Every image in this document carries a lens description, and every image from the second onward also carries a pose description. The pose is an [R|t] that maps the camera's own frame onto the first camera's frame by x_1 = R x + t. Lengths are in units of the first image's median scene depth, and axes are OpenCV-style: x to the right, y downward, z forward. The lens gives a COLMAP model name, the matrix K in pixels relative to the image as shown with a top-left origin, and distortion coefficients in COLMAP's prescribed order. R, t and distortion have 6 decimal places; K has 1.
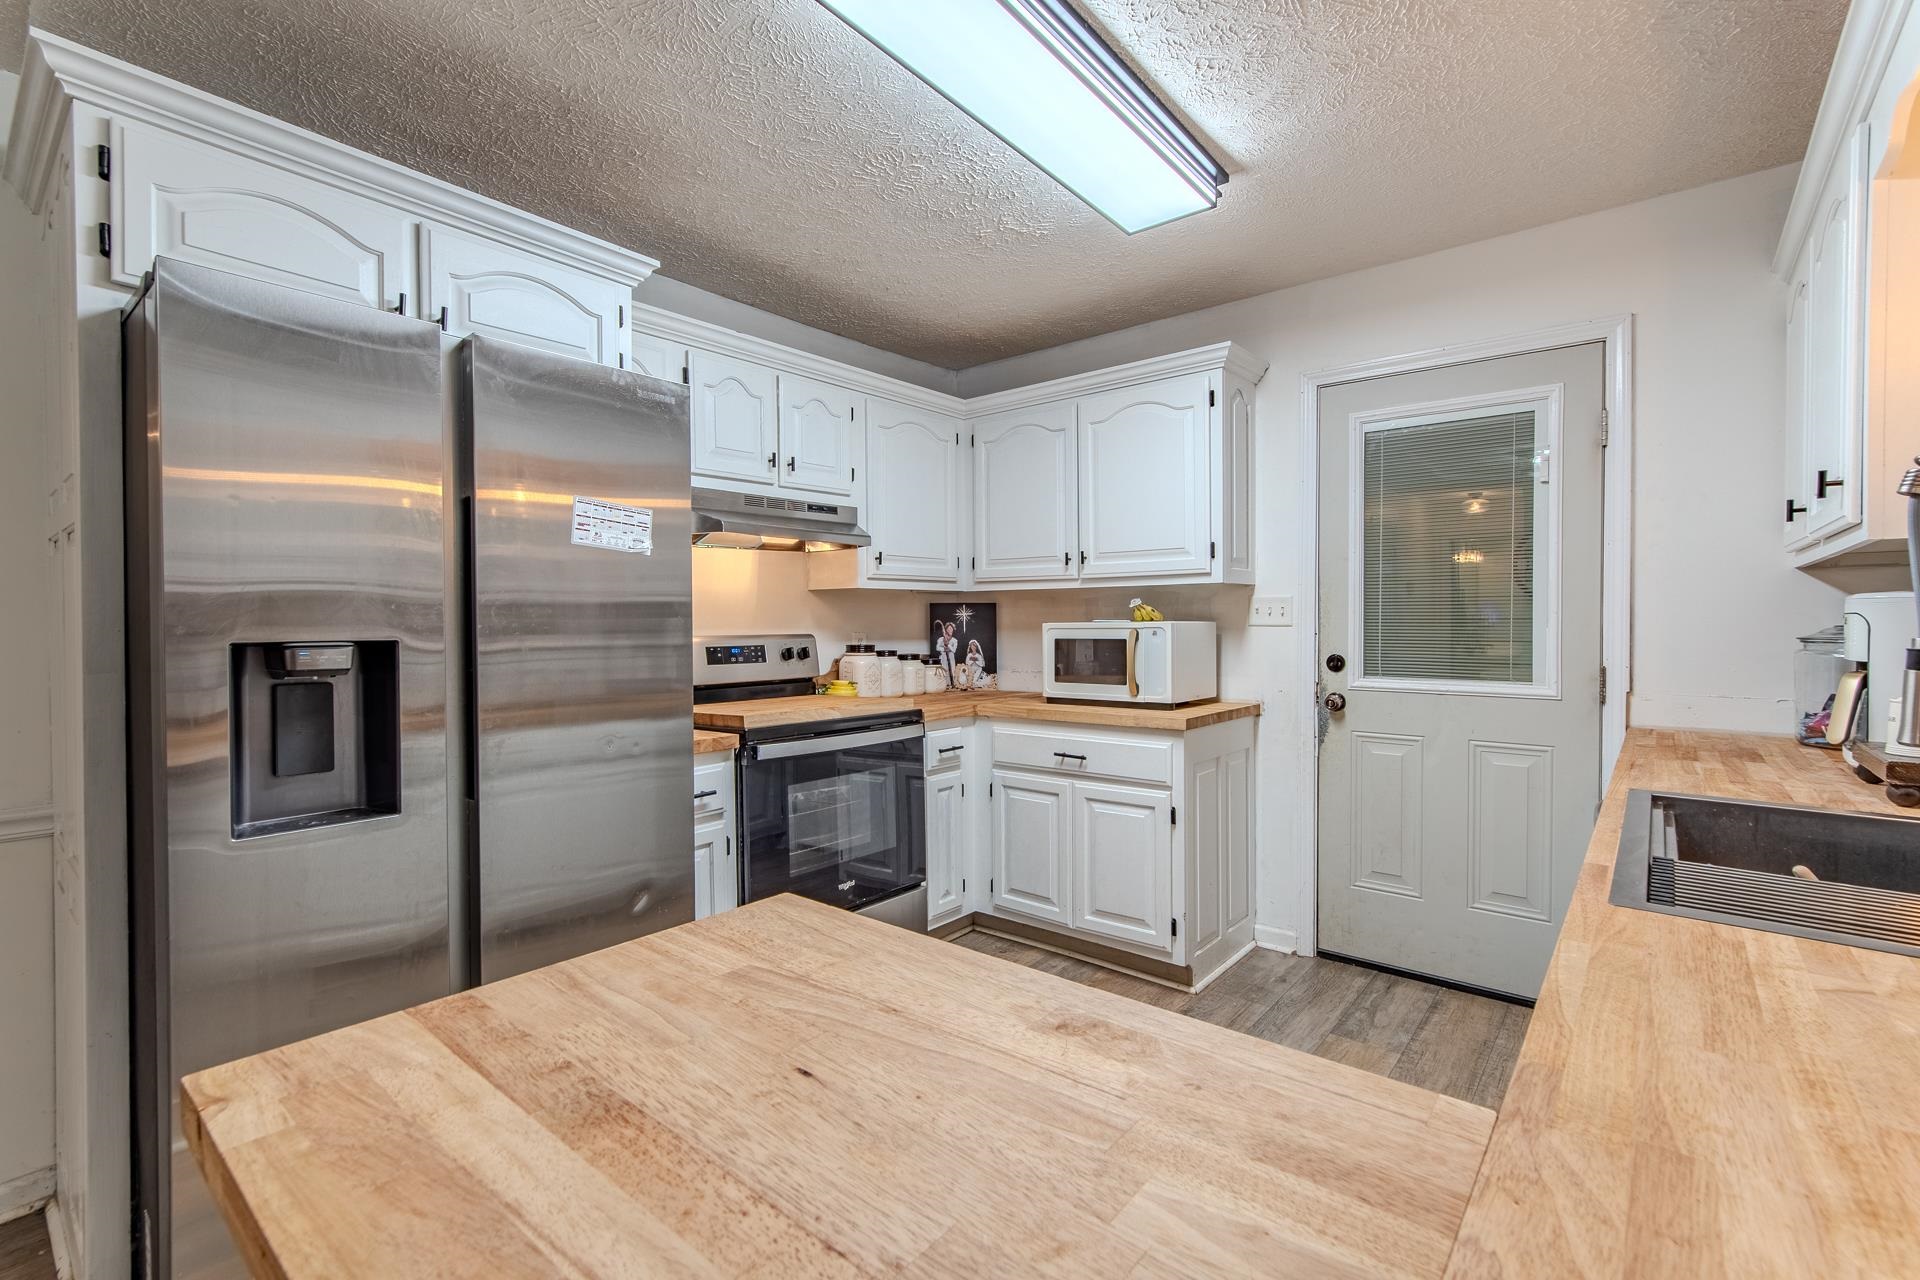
lens RADIAL K [[870.6, 0, 961.7], [0, 870.6, 629.1], [0, 0, 1]] dist [-0.002210, 0.000250]
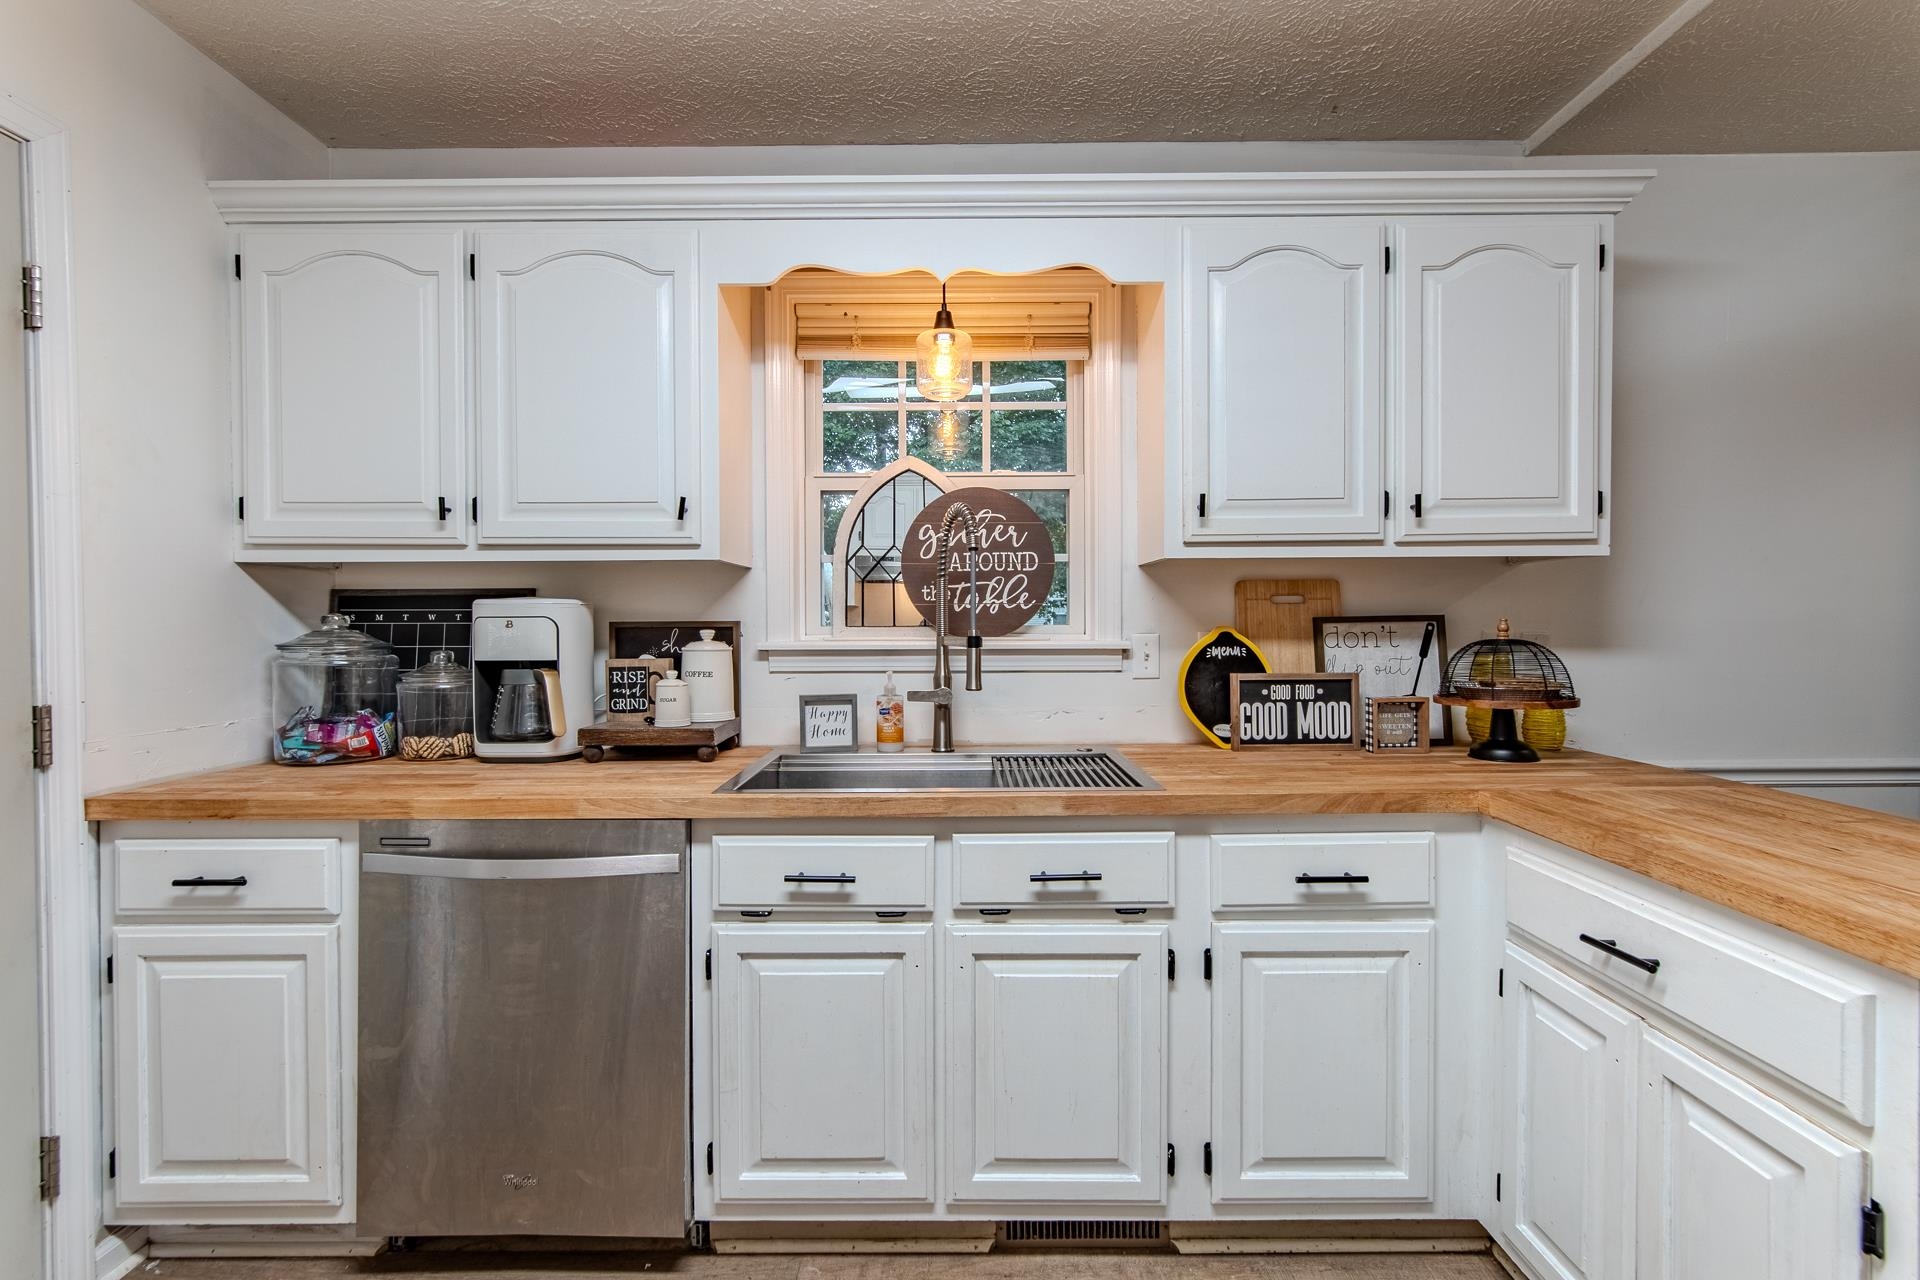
lens RADIAL K [[870.6, 0, 963.4], [0, 870.6, 633.9], [0, 0, 1]] dist [-0.002210, 0.000250]
pose [[-0.633273, -0.007636, 0.773891, -0.097947], [0.016057, 0.999606, 0.023002, -0.007133], [-0.773762, 0.026993, -0.632901, 0.736699]]
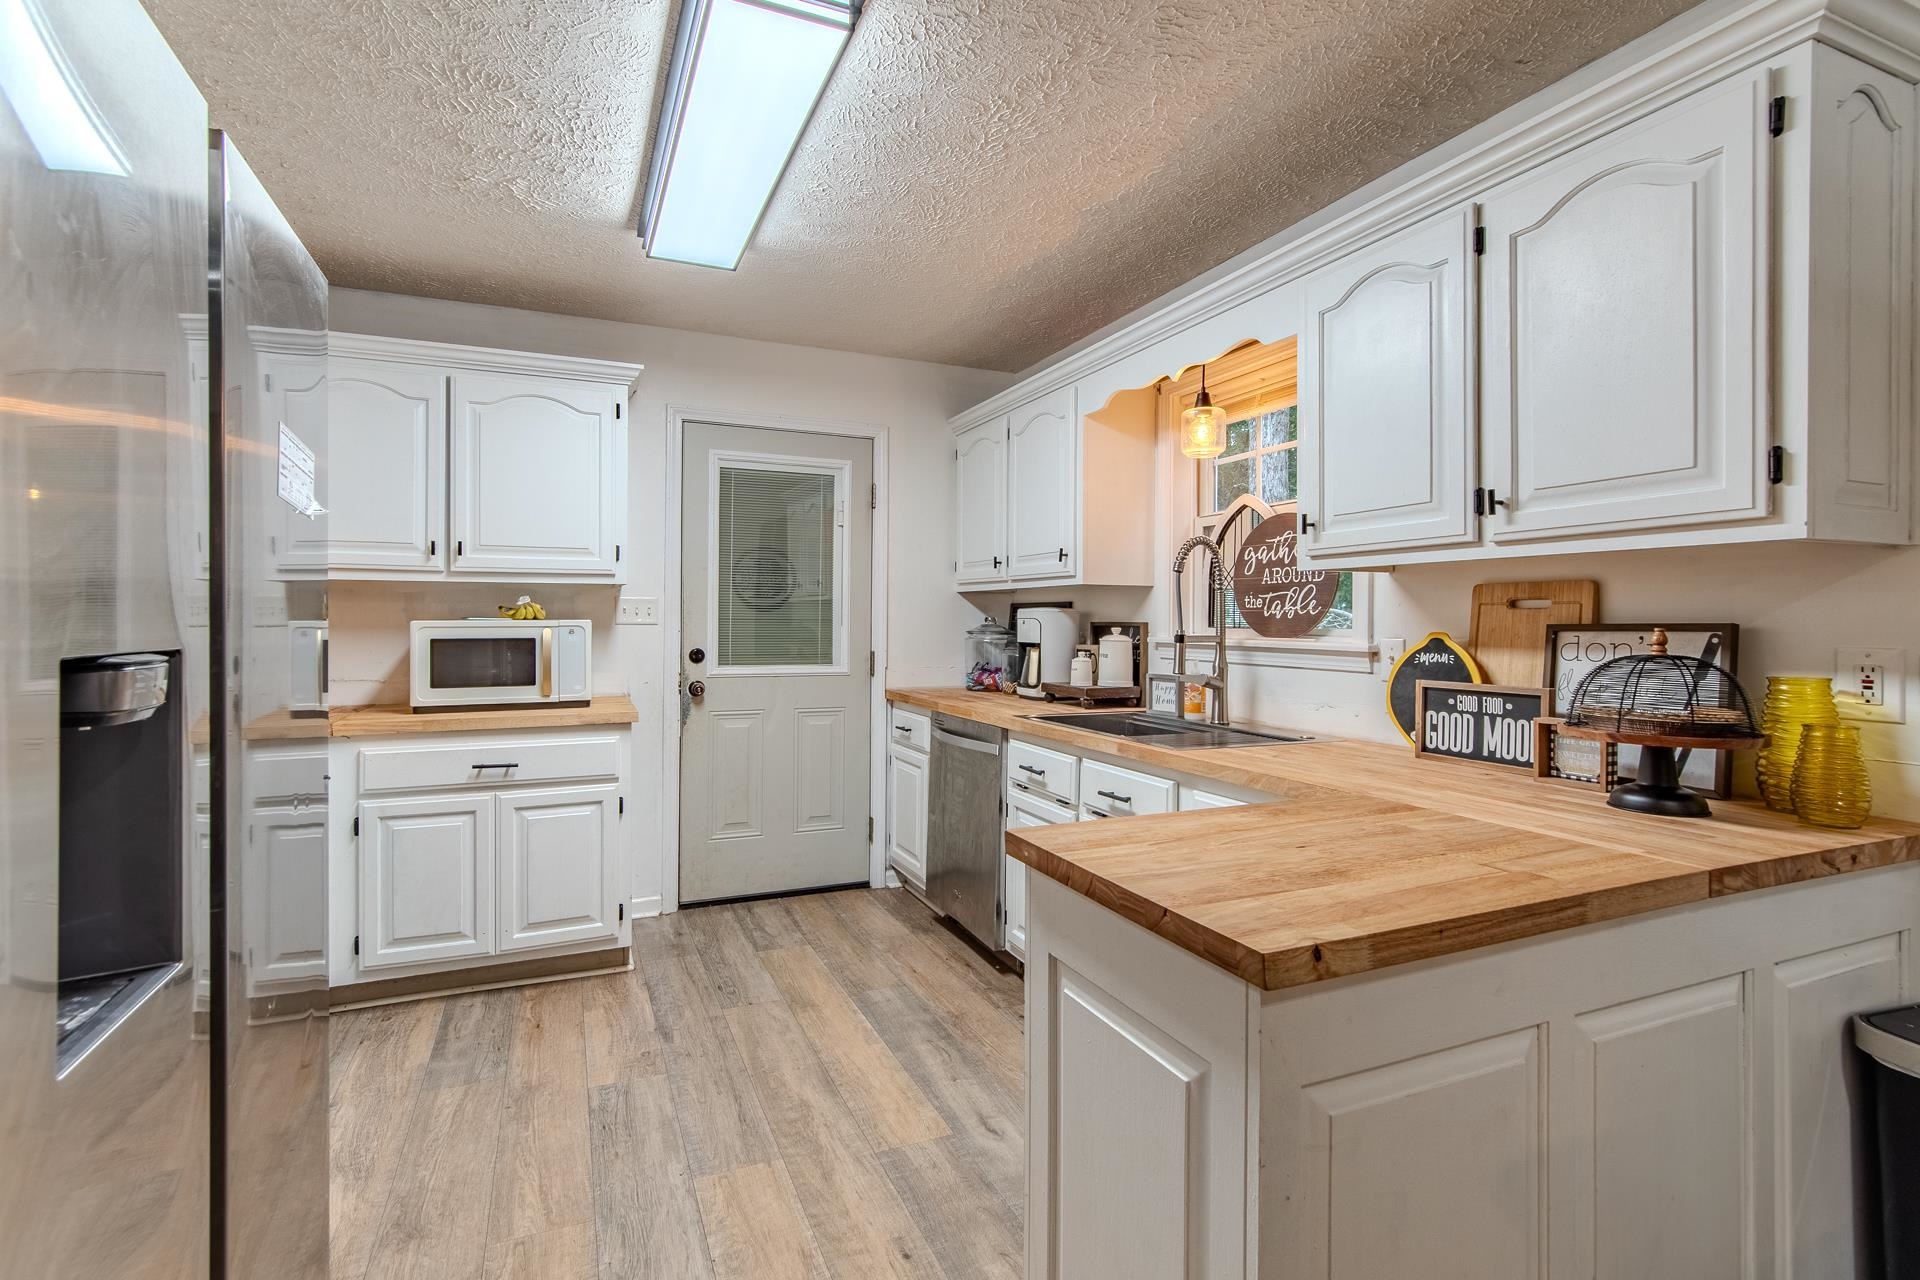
lens RADIAL K [[870.6, 0, 931.9], [0, 870.6, 614.6], [0, 0, 1]] dist [-0.002210, 0.000250]
pose [[0.462176, 0.010845, 0.886722, -0.481548], [0.003039, 0.999900, -0.013814, 0.000339], [-0.886783, 0.009079, 0.462096, 0.168914]]
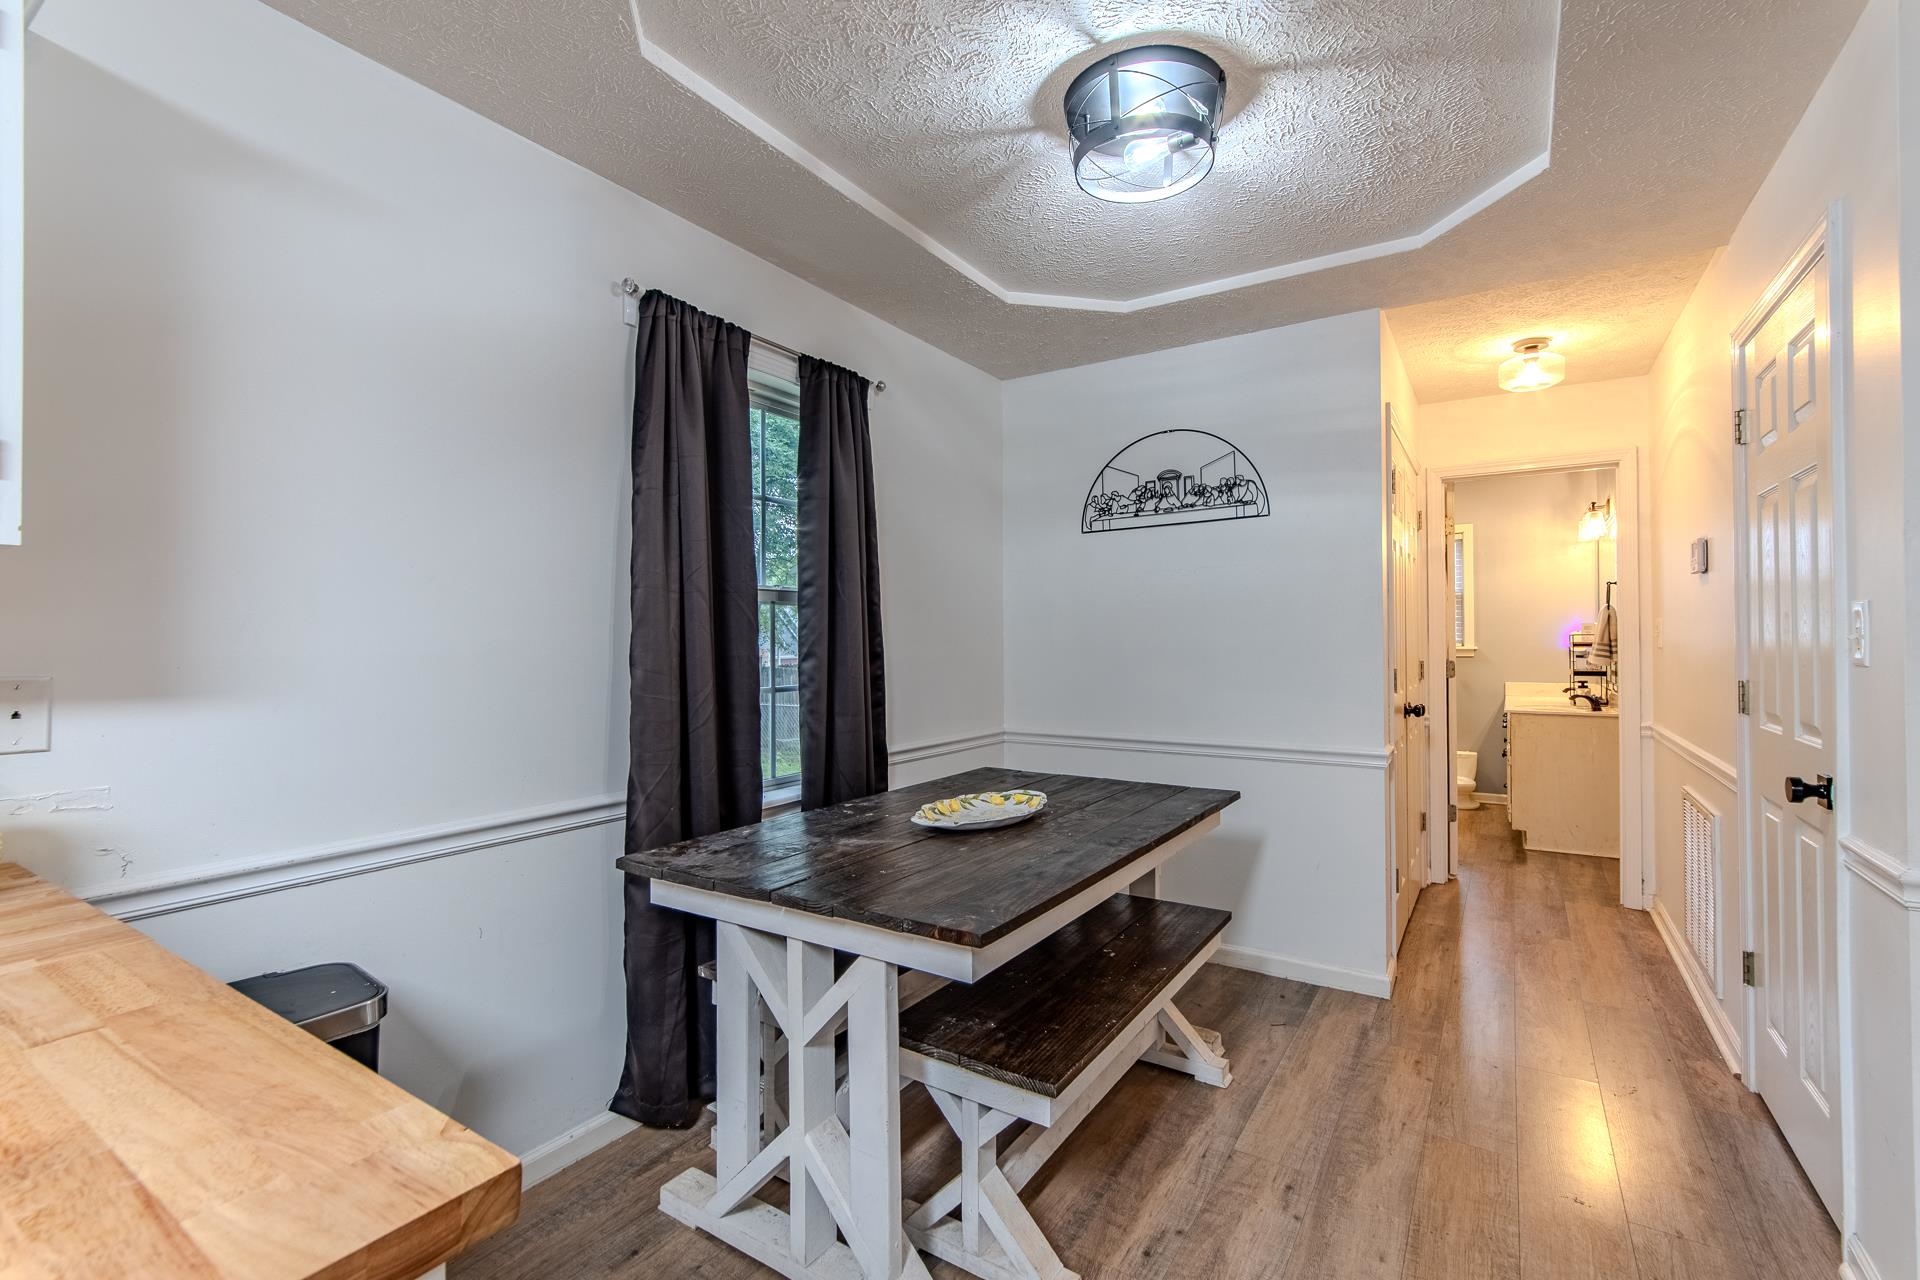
lens RADIAL K [[870.6, 0, 960.1], [0, 870.6, 637.0], [0, 0, 1]] dist [-0.002210, 0.000250]
pose [[-0.992243, 0.006092, -0.124165, -0.251971], [0.005379, 0.999967, 0.006076, -0.004317], [0.124198, 0.005361, -0.992243, 0.394632]]
